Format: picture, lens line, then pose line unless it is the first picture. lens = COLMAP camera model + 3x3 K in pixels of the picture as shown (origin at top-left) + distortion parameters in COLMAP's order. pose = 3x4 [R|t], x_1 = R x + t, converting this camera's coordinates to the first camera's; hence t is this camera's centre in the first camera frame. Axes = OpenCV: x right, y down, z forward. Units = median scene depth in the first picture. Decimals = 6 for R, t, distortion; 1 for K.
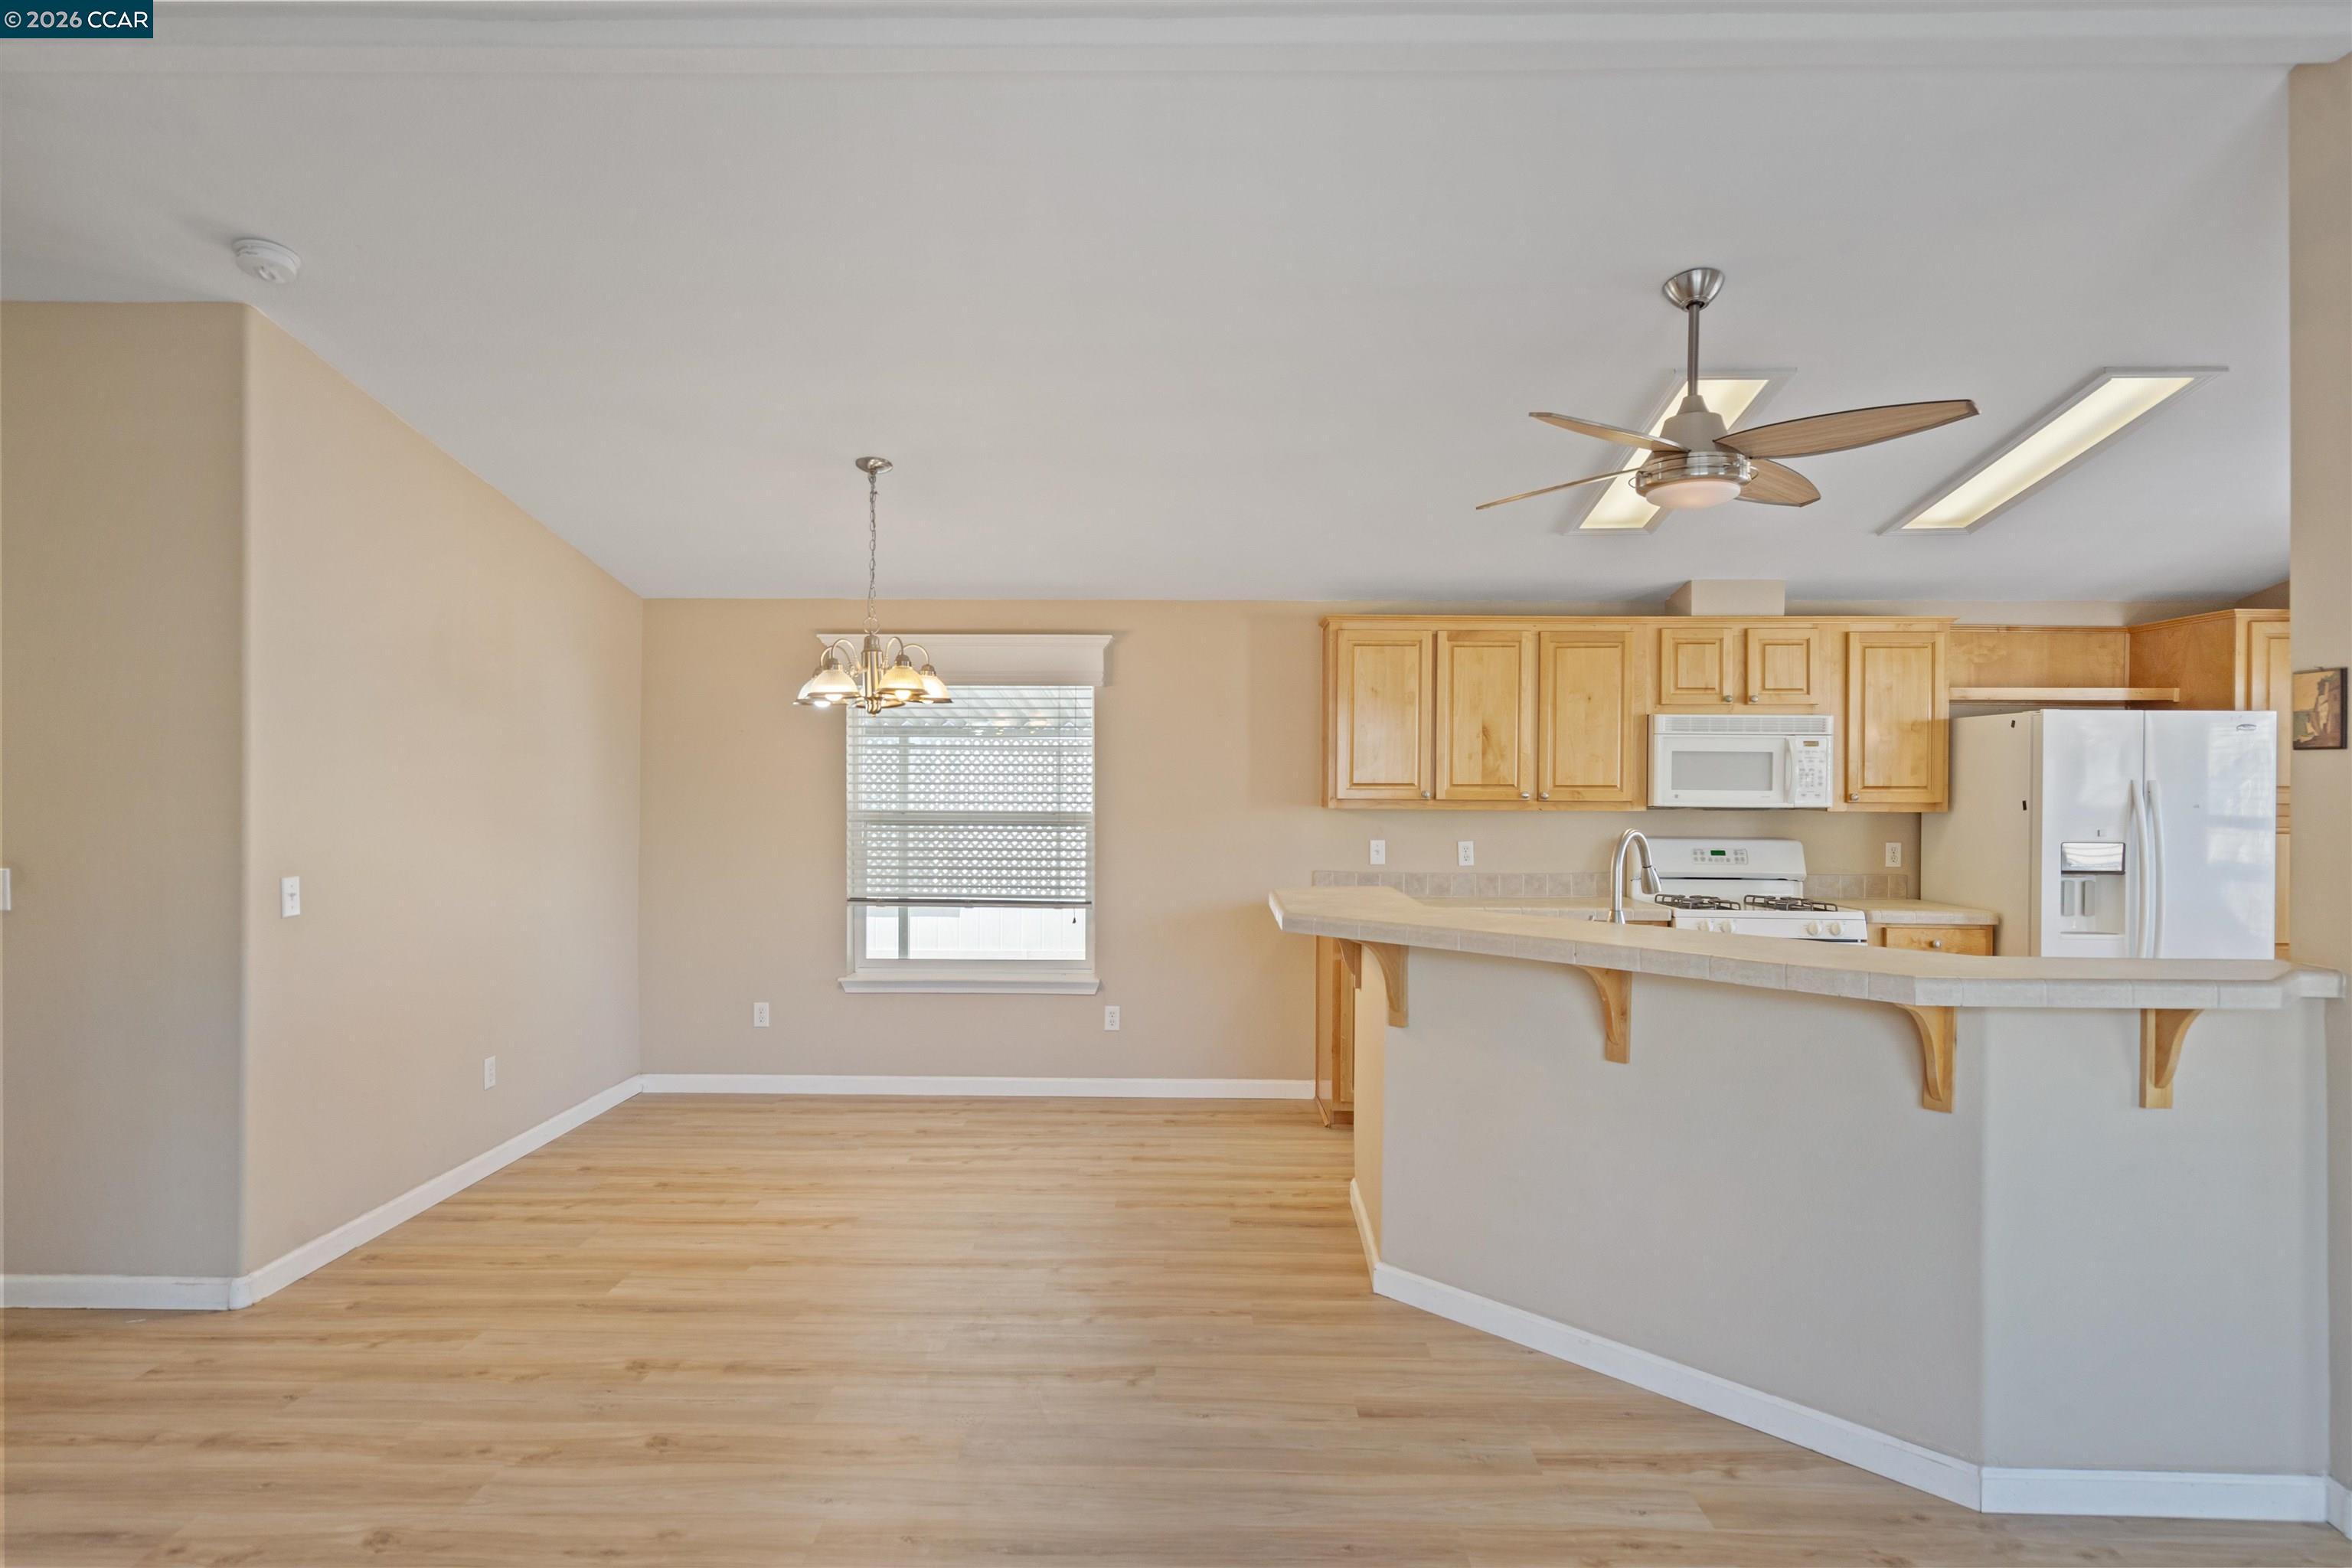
lens RADIAL K [[1276.7, 0, 1176.0], [0, 1276.7, 784.0], [0, 0, 1]] dist [-0.000297, 0.000134]
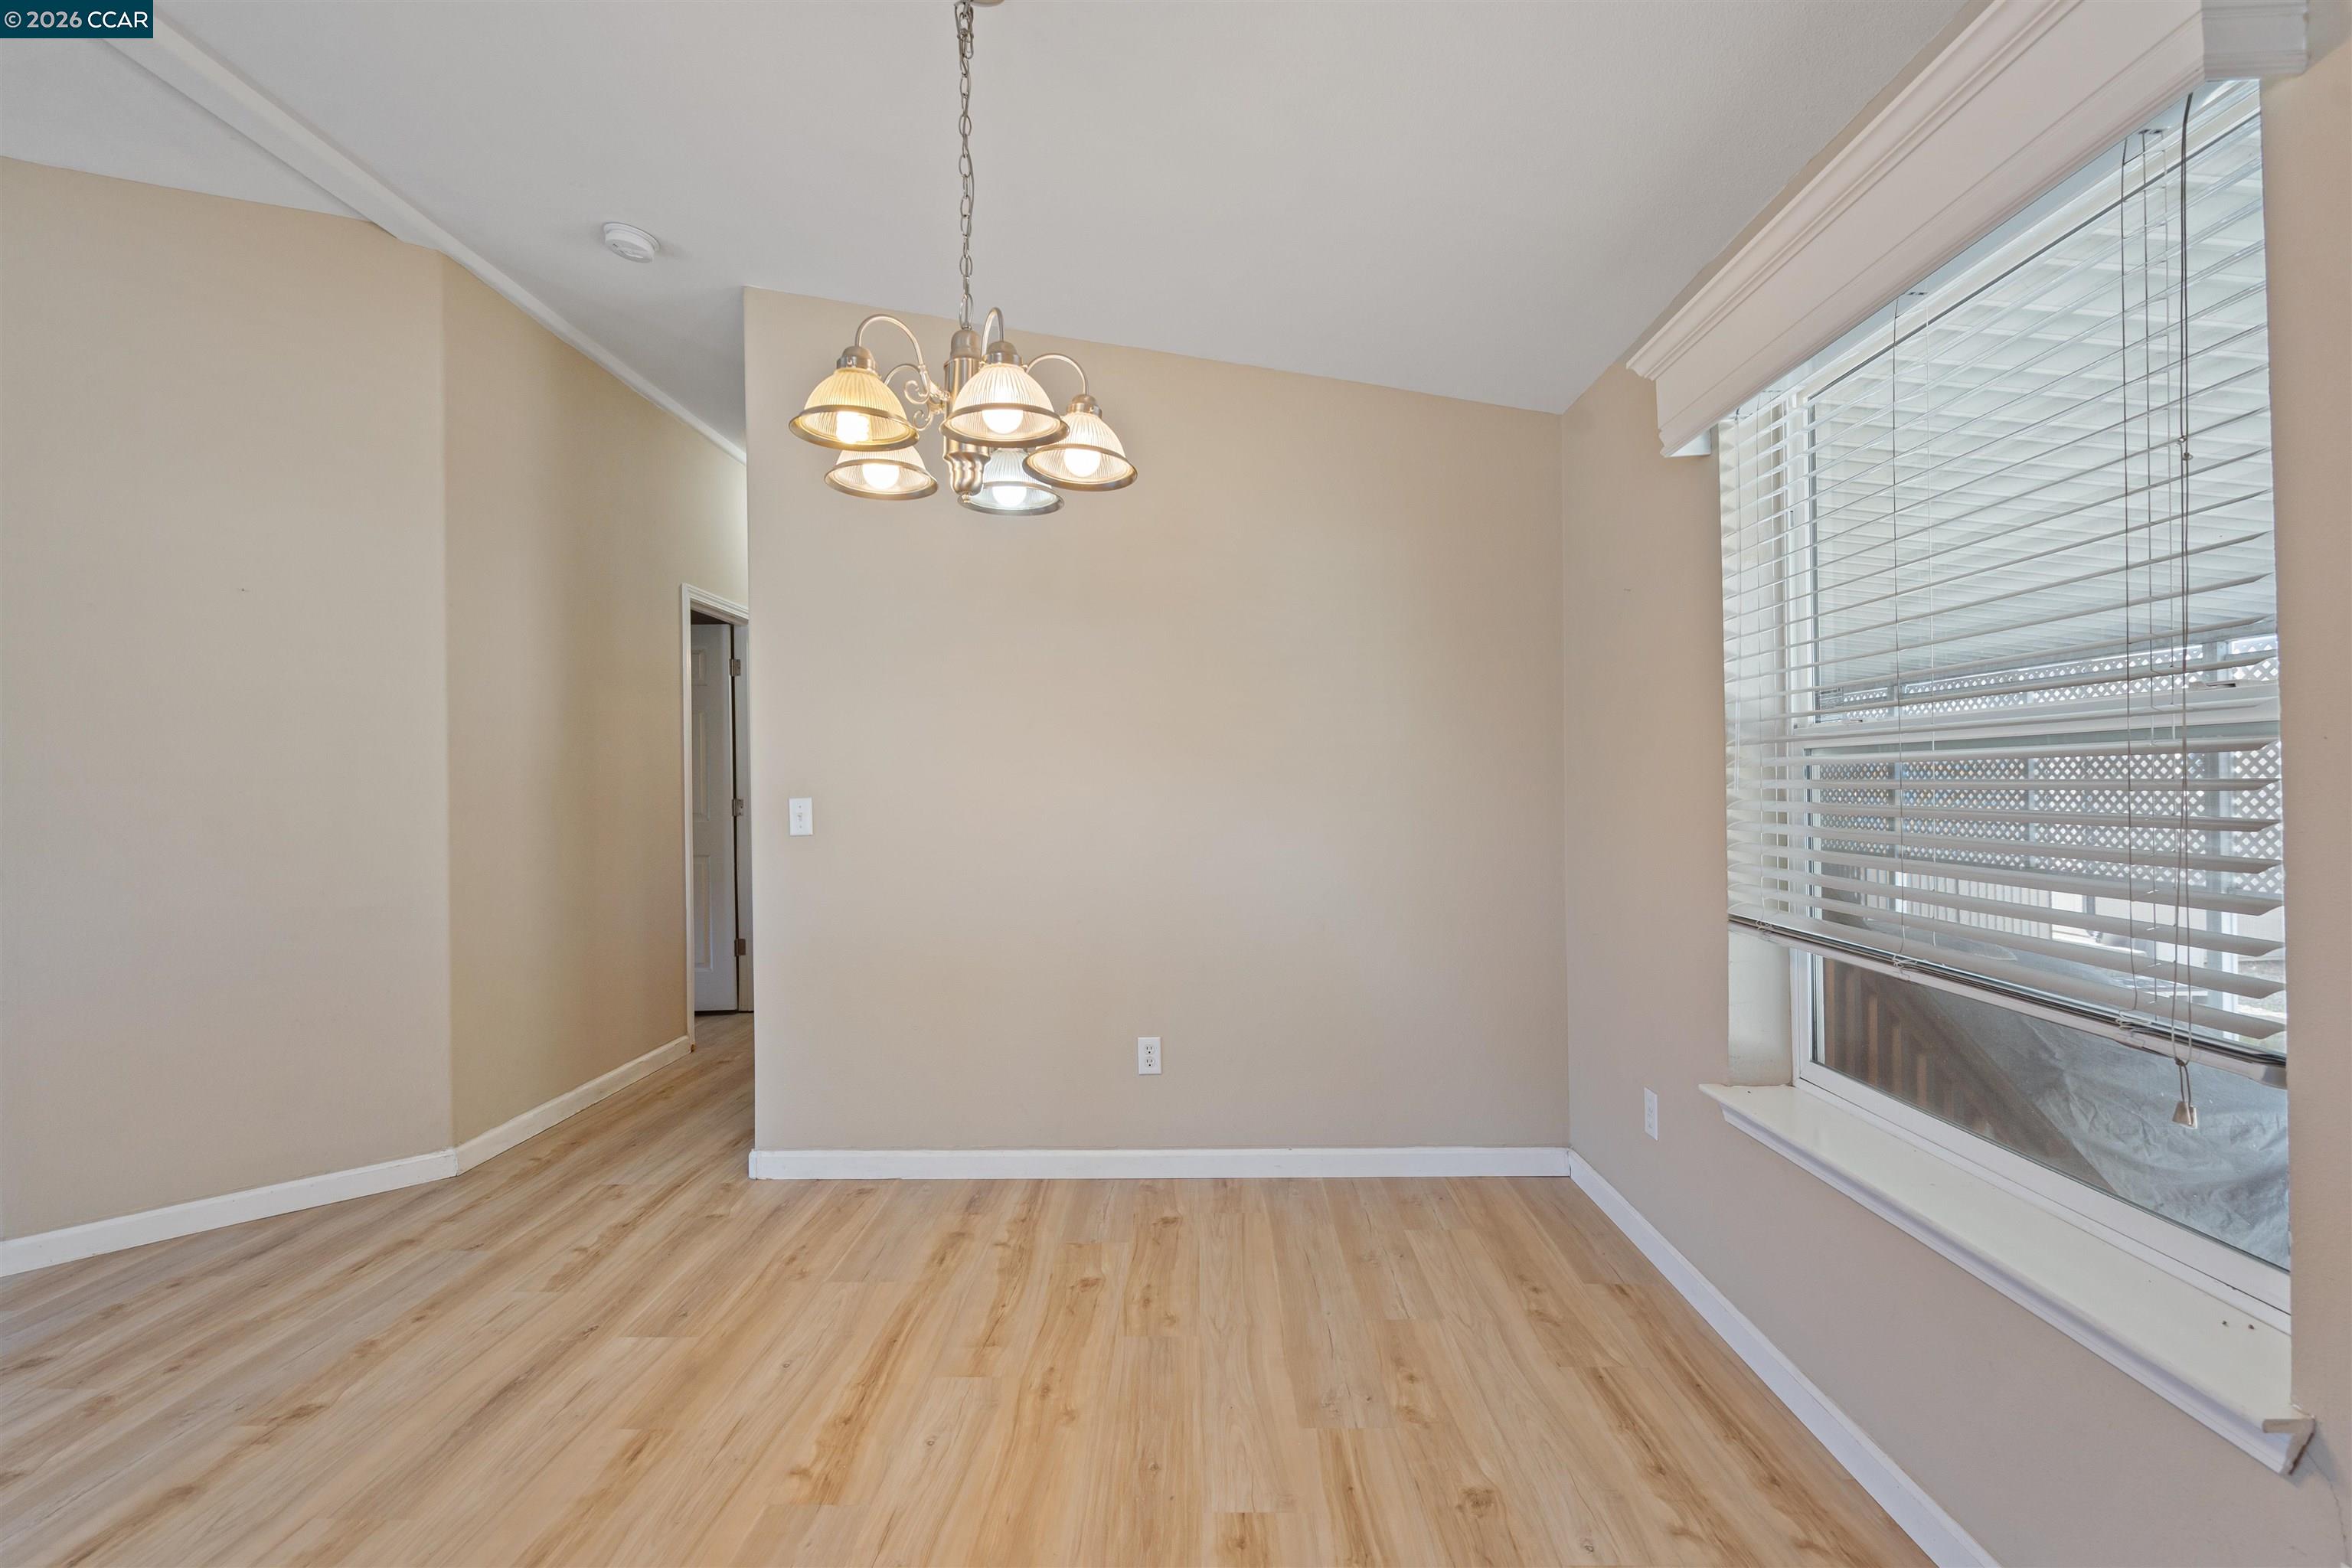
lens RADIAL K [[1068.8, 0, 1176.0], [0, 1068.8, 784.0], [0, 0, 1]] dist [0.002521, -0.000067]
pose [[-0.007469, -0.006102, -0.999953, 0.189092], [0.013560, 0.999889, -0.006203, 0.068015], [0.999880, -0.013605, -0.007385, 1.258469]]
